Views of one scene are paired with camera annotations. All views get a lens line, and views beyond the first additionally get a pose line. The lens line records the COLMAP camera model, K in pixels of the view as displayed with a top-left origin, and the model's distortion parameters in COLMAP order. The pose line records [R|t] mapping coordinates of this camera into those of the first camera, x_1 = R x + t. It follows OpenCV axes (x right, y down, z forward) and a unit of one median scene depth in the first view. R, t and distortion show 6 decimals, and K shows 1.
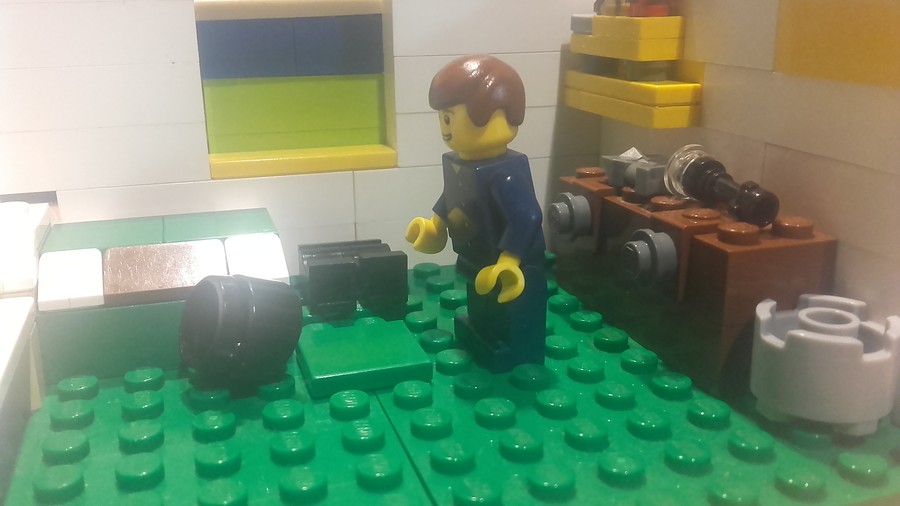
lens RADIAL K [[868.1, 0, 450.0], [0, 868.1, 253.0], [0, 0, 1]] dist [0.109022, -0.296916]
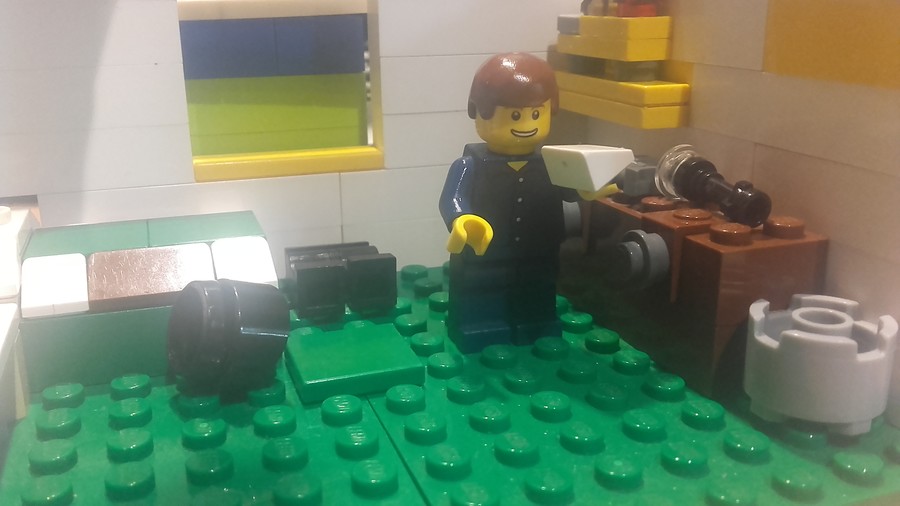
lens RADIAL K [[868.1, 0, 450.0], [0, 868.1, 253.0], [0, 0, 1]] dist [0.109022, -0.296916]
pose [[0.999656, -0.007296, 0.025180, -0.015341], [0.007304, 0.999973, -0.000199, -0.002449], [-0.025178, 0.000383, 0.999683, 0.009015]]
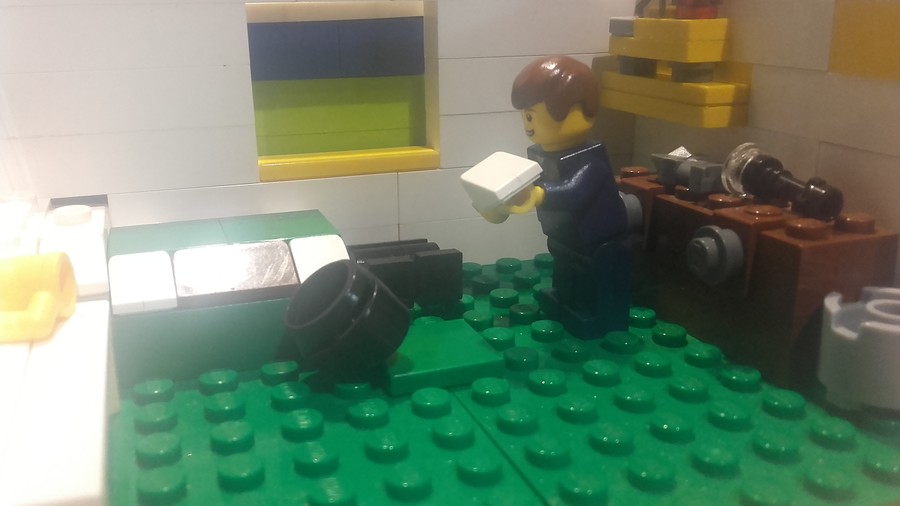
lens RADIAL K [[864.3, 0, 450.0], [0, 864.3, 253.0], [0, 0, 1]] dist [0.106784, -0.276826]
pose [[0.999016, -0.011837, 0.042731, -0.127164], [0.011966, 0.999925, -0.002754, 0.003572], [-0.042695, 0.003263, 0.999083, -0.006732]]
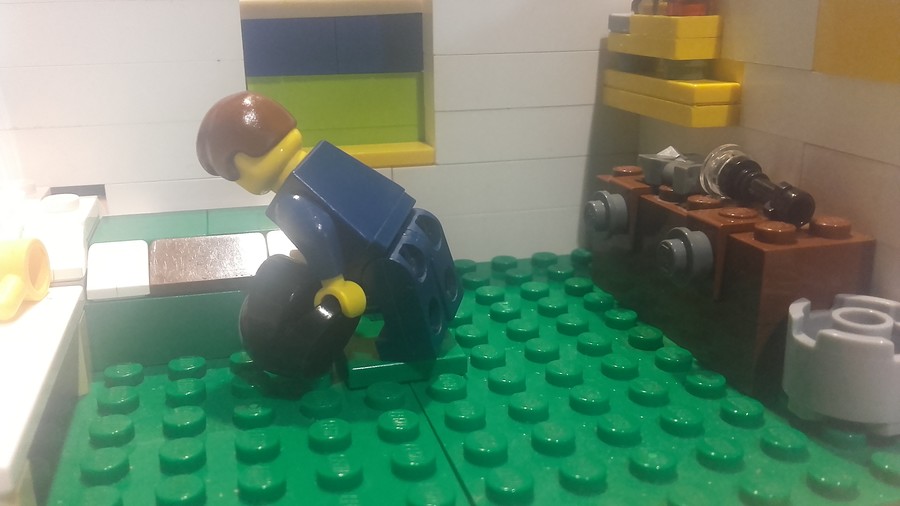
lens RADIAL K [[868.1, 0, 450.0], [0, 868.1, 253.0], [0, 0, 1]] dist [0.109022, -0.296916]
pose [[0.998988, 0.012916, -0.043077, 0.002052], [-0.012886, 0.999916, 0.000977, 0.004485], [0.043086, -0.000421, 0.999071, -0.015022]]
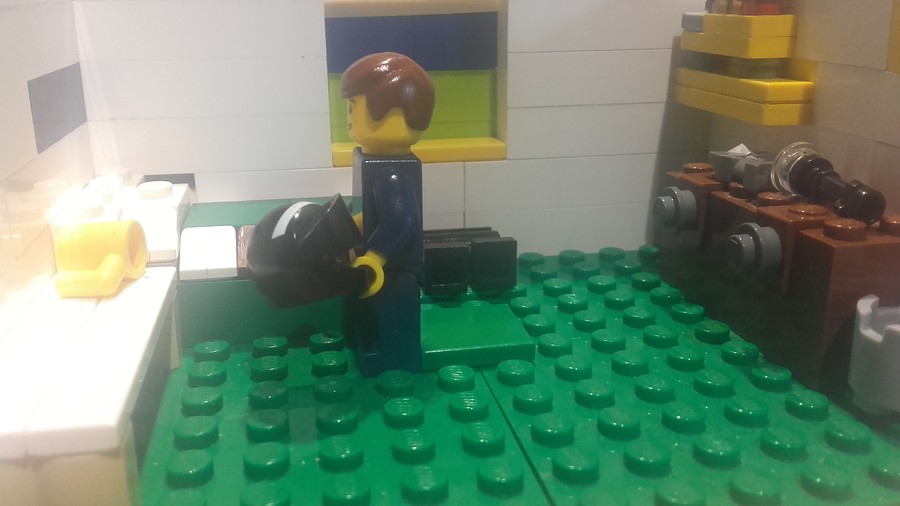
lens RADIAL K [[868.1, 0, 450.0], [0, 868.1, 253.0], [0, 0, 1]] dist [0.109022, -0.296916]
pose [[0.992681, 0.035196, -0.115519, -0.004843], [-0.035086, 0.999380, 0.002982, 0.017061], [0.115553, 0.001093, 0.993301, -0.055663]]
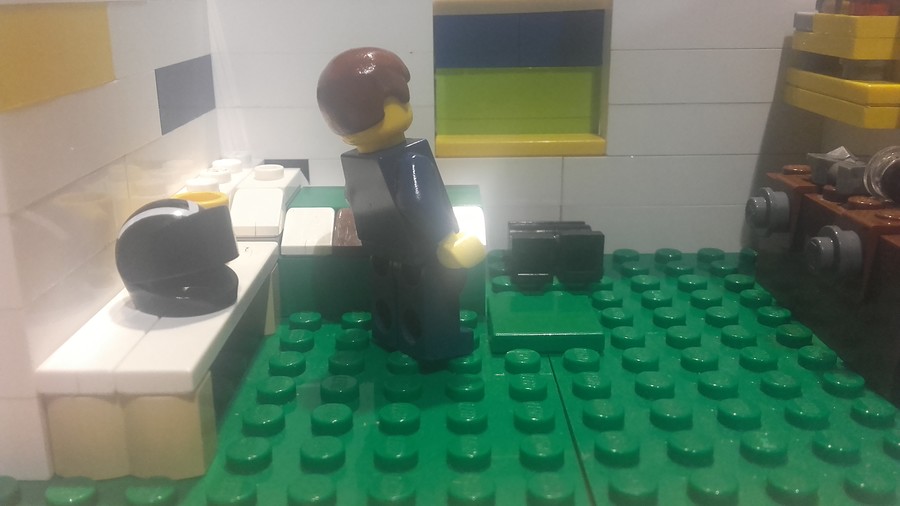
lens RADIAL K [[868.1, 0, 450.0], [0, 868.1, 253.0], [0, 0, 1]] dist [0.109022, -0.296916]
pose [[0.954994, 0.085944, -0.283900, 0.094605], [-0.085346, 0.996246, 0.014499, 0.026772], [0.284081, 0.010384, 0.958744, -0.087346]]
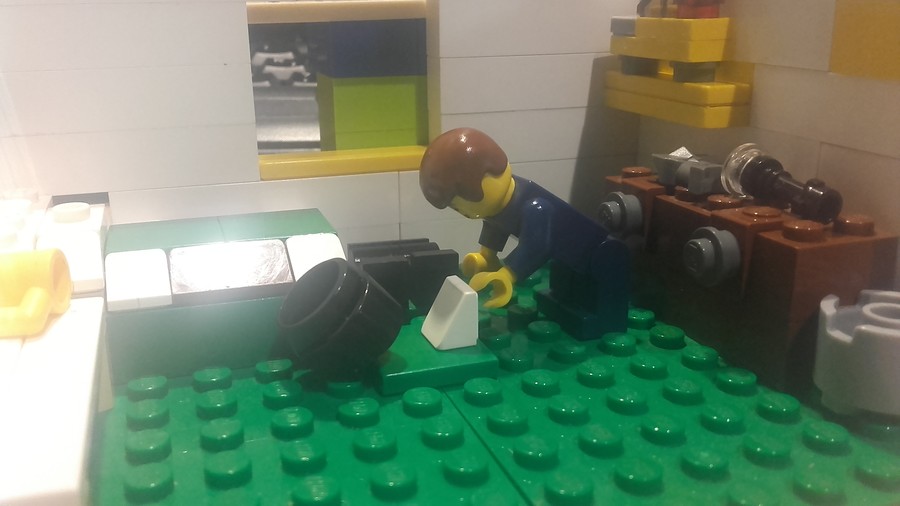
lens RADIAL K [[868.1, 0, 450.0], [0, 868.1, 253.0], [0, 0, 1]] dist [0.109022, -0.296916]
pose [[0.999793, -0.004716, 0.019815, -0.096972], [0.004779, 0.999984, -0.003110, 0.004492], [-0.019800, 0.003204, 0.999799, -0.009416]]
